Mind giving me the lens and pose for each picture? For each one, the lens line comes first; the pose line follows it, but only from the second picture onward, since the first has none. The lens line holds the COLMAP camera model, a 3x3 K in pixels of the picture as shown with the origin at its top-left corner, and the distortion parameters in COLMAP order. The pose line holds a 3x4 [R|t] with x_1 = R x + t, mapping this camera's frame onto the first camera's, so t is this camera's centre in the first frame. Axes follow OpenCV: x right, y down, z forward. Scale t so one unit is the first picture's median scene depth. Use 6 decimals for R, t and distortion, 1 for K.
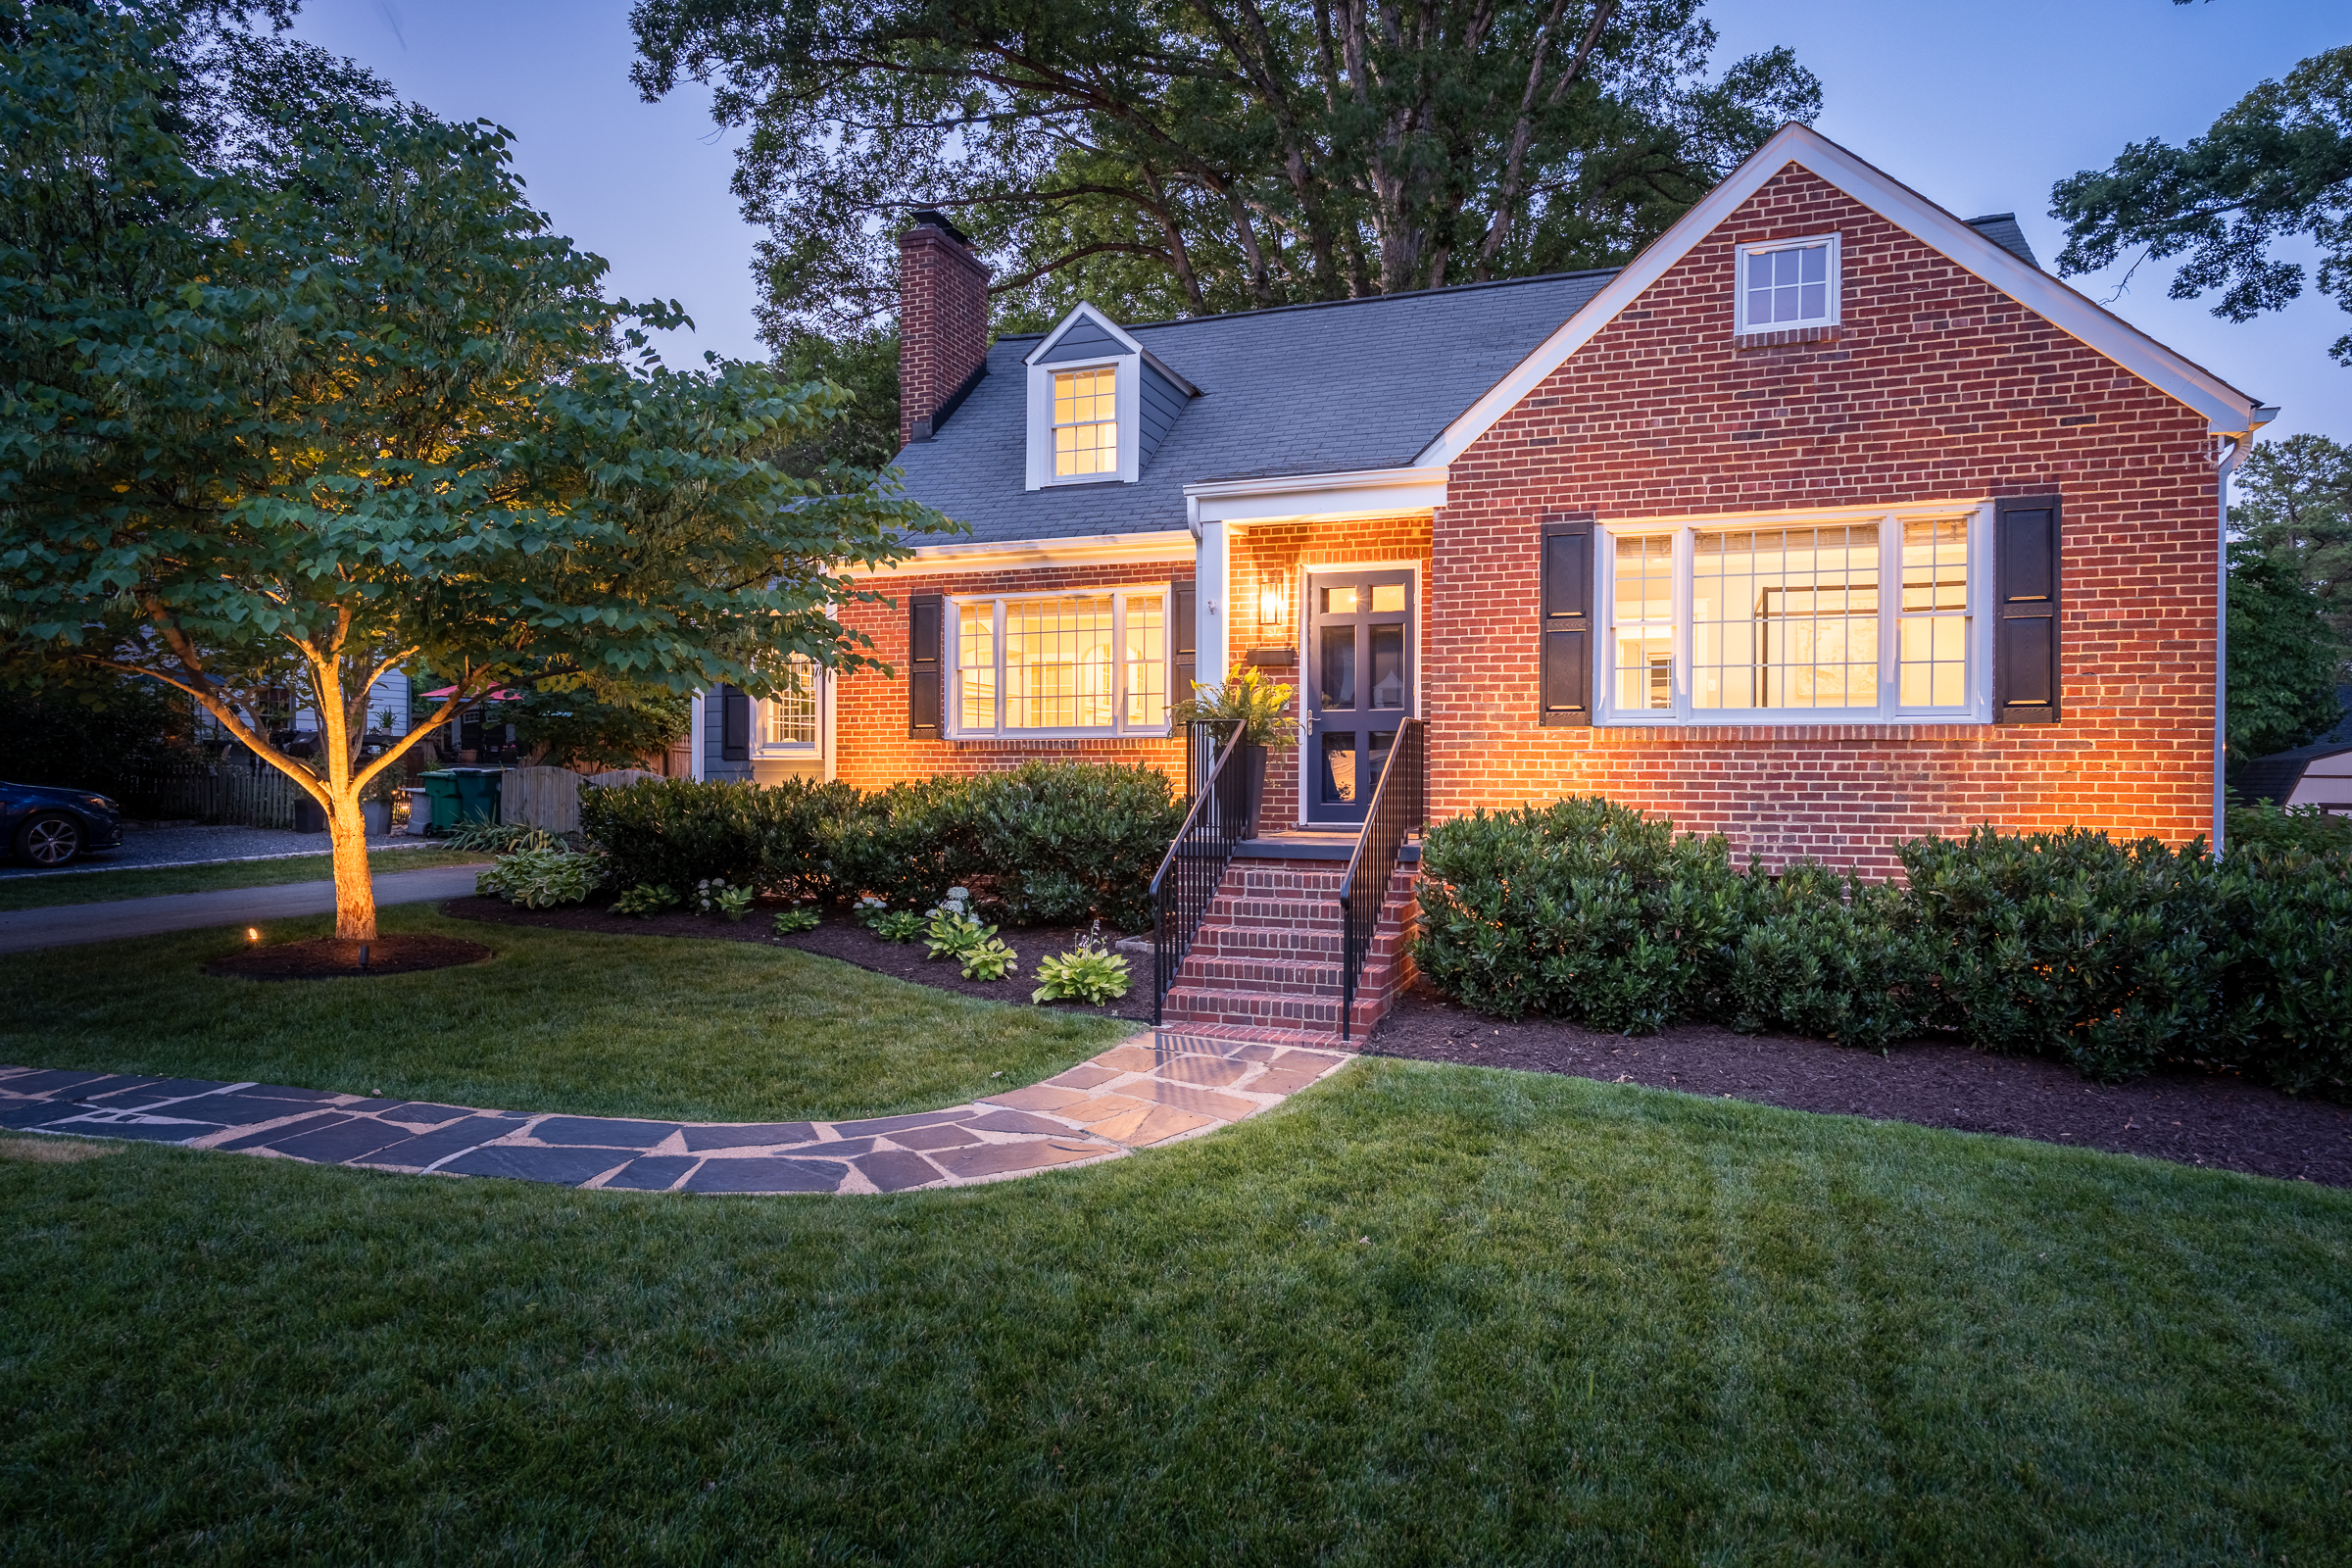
lens RADIAL K [[1357.7, 0, 1176.0], [0, 1357.7, 784.0], [0, 0, 1]] dist [0.008704, -0.002076]
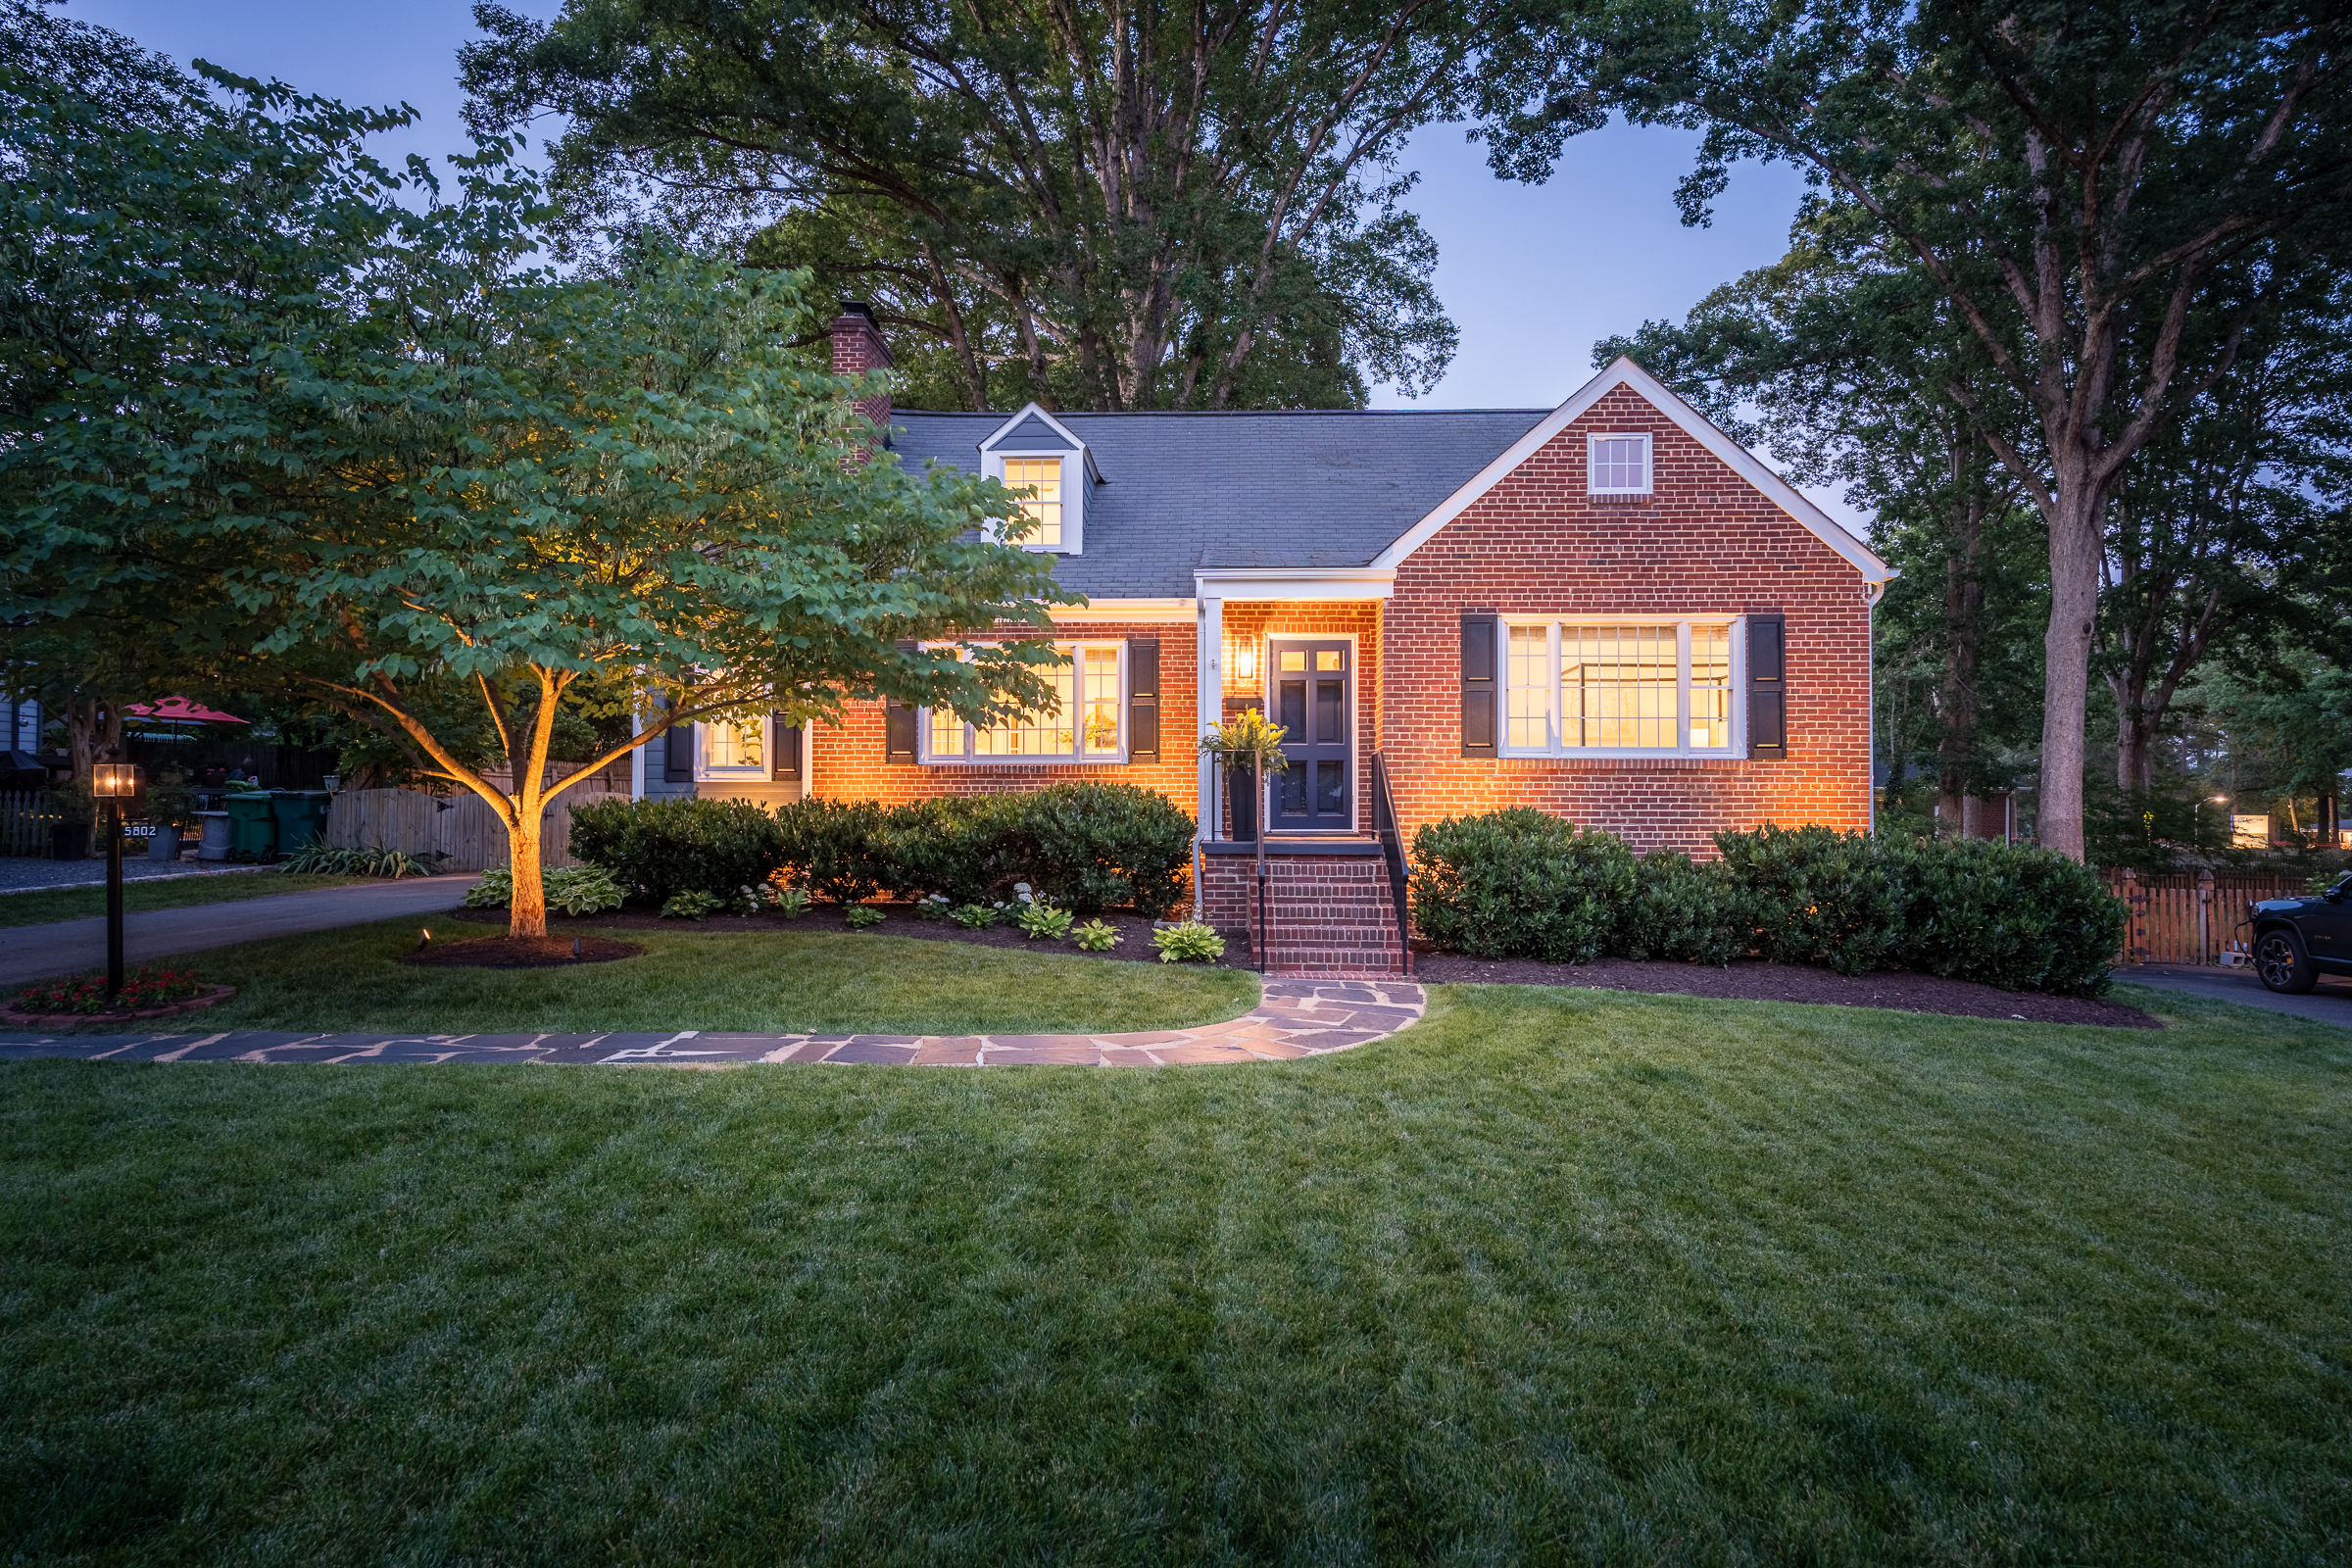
lens RADIAL K [[1309.9, 0, 1176.0], [0, 1309.9, 784.0], [0, 0, 1]] dist [-0.003236, 0.017955]
pose [[0.952214, 0.004037, 0.305405, -0.430562], [0.002912, 0.999747, -0.022295, 0.014030], [-0.305417, 0.022119, 0.951962, -0.199343]]
